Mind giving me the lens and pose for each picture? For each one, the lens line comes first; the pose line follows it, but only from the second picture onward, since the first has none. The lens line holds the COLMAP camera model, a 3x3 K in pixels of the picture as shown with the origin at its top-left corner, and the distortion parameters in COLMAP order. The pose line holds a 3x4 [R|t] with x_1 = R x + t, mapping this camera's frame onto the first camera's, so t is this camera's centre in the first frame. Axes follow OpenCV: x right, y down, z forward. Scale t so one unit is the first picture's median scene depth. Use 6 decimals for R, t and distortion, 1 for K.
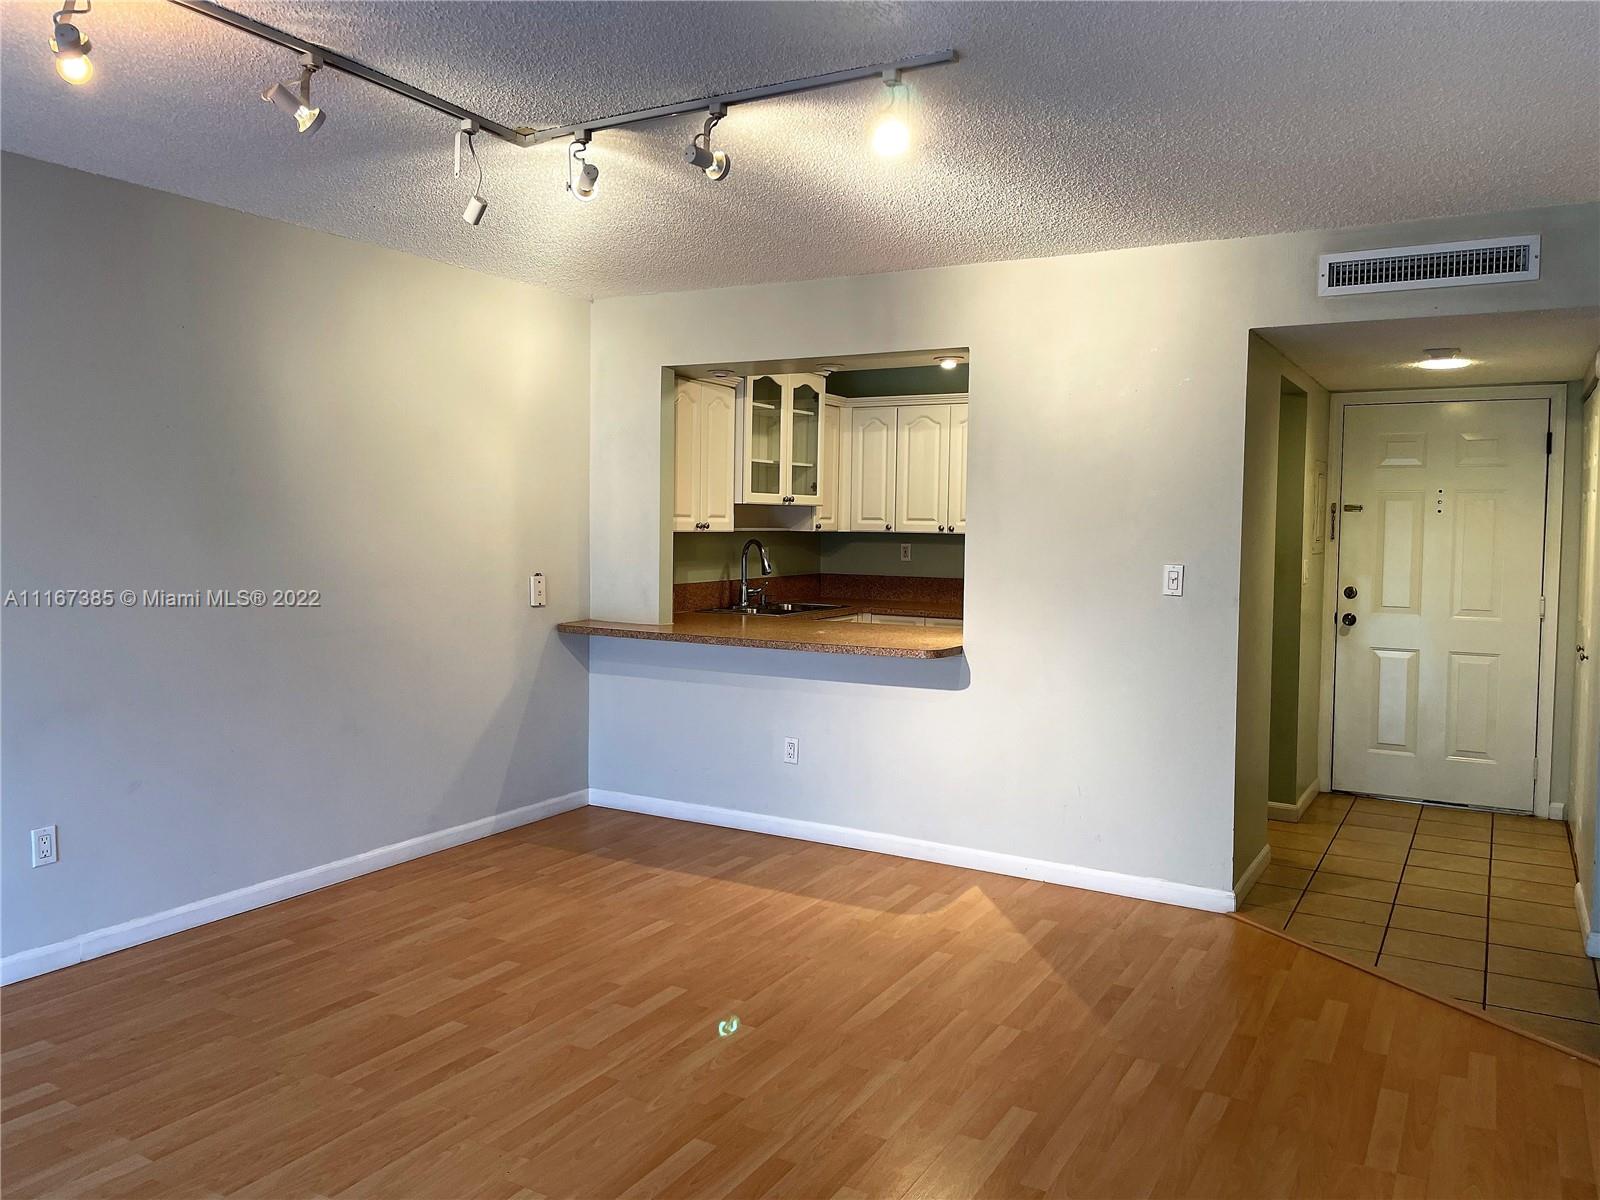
lens RADIAL K [[1195.9, 0, 805.1], [0, 1195.9, 574.0], [0, 0, 1]] dist [0.093661, -0.116401]
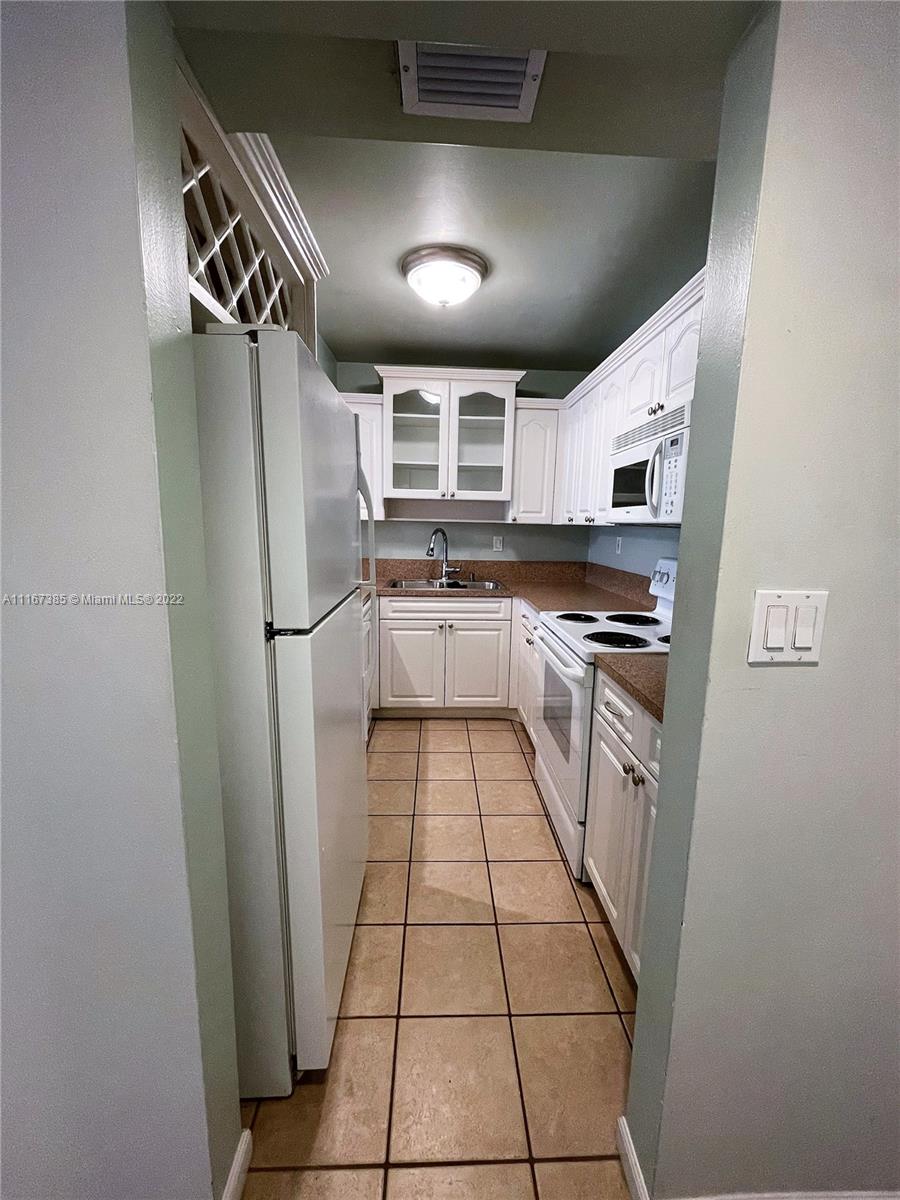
lens RADIAL K [[485.9, 0, 450.0], [0, 485.9, 600.0], [0, 0, 1]] dist [0.000082, 0.000703]
pose [[0.525512, 0.128372, -0.841046, 0.395435], [-0.051407, 0.991536, 0.119221, -0.015450], [0.849232, -0.019417, 0.527663, 0.717908]]
